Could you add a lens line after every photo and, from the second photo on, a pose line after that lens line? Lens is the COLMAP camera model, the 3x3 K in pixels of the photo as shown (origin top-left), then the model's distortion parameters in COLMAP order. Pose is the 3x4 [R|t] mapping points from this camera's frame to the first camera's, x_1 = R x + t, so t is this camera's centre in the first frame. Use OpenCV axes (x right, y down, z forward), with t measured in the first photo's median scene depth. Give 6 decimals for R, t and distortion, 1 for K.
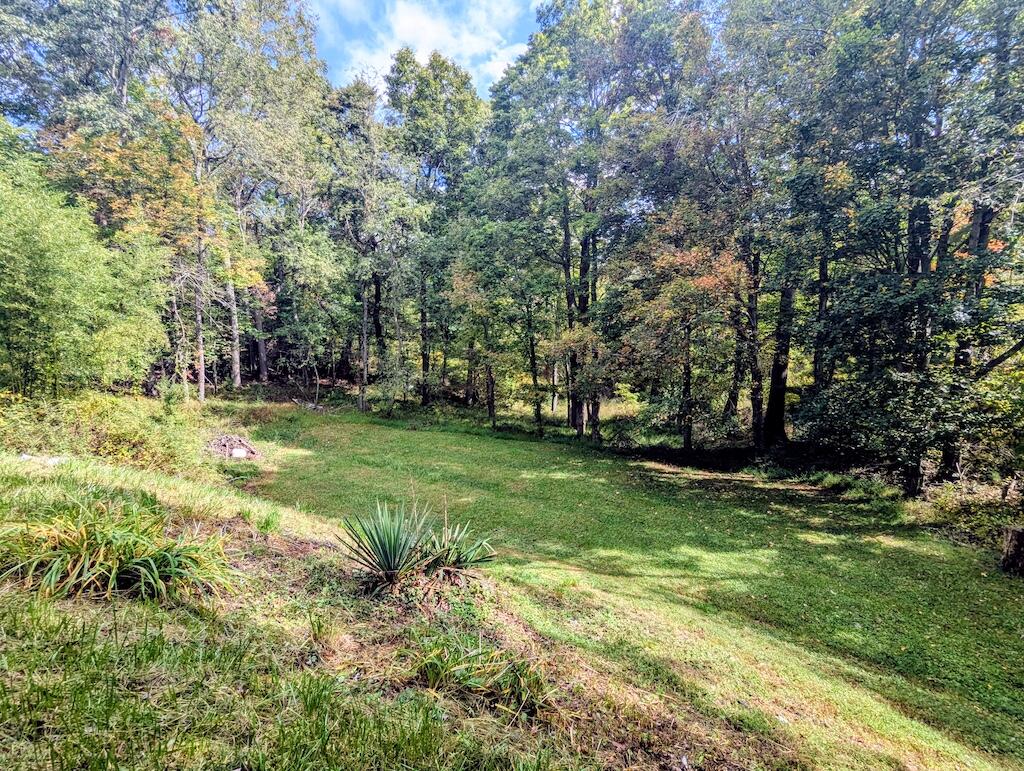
lens RADIAL K [[478.9, 0, 507.6], [0, 478.9, 381.0], [0, 0, 1]] dist [-0.002495, -0.000323]
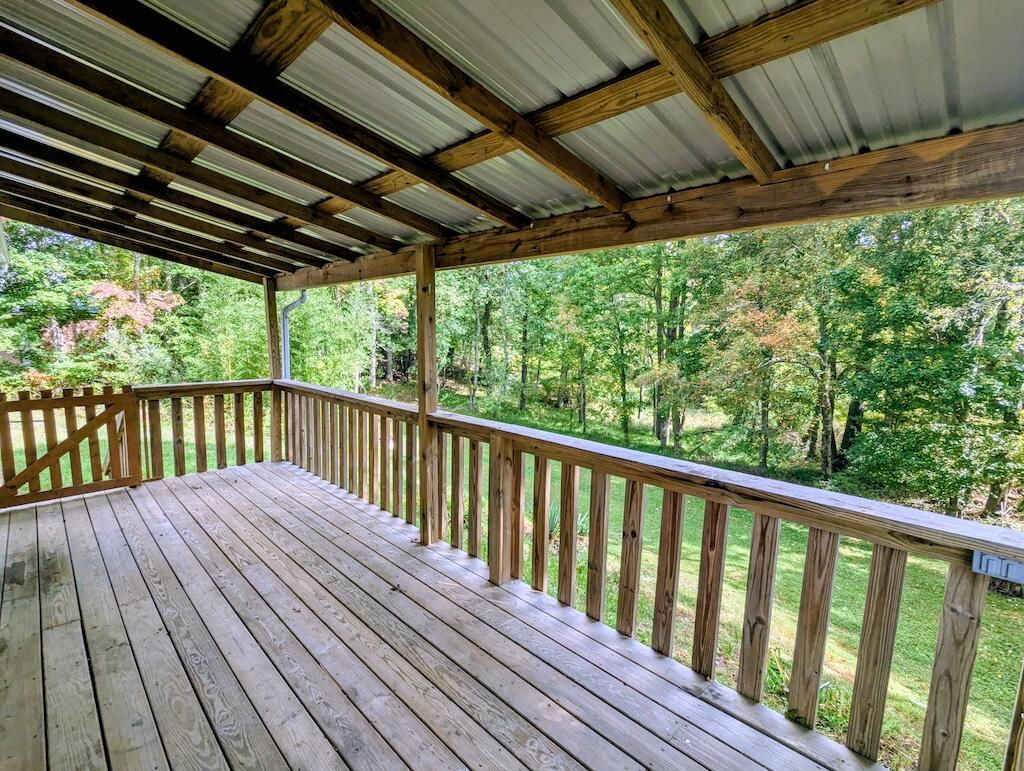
lens RADIAL K [[487.8, 0, 512.0], [0, 487.8, 385.5], [0, 0, 1]] dist [0.003897, 0.000922]
pose [[0.985597, 0.047873, -0.162191, -0.017876], [-0.043699, 0.998618, 0.029207, -0.045305], [0.163365, -0.021699, 0.986327, -0.172798]]
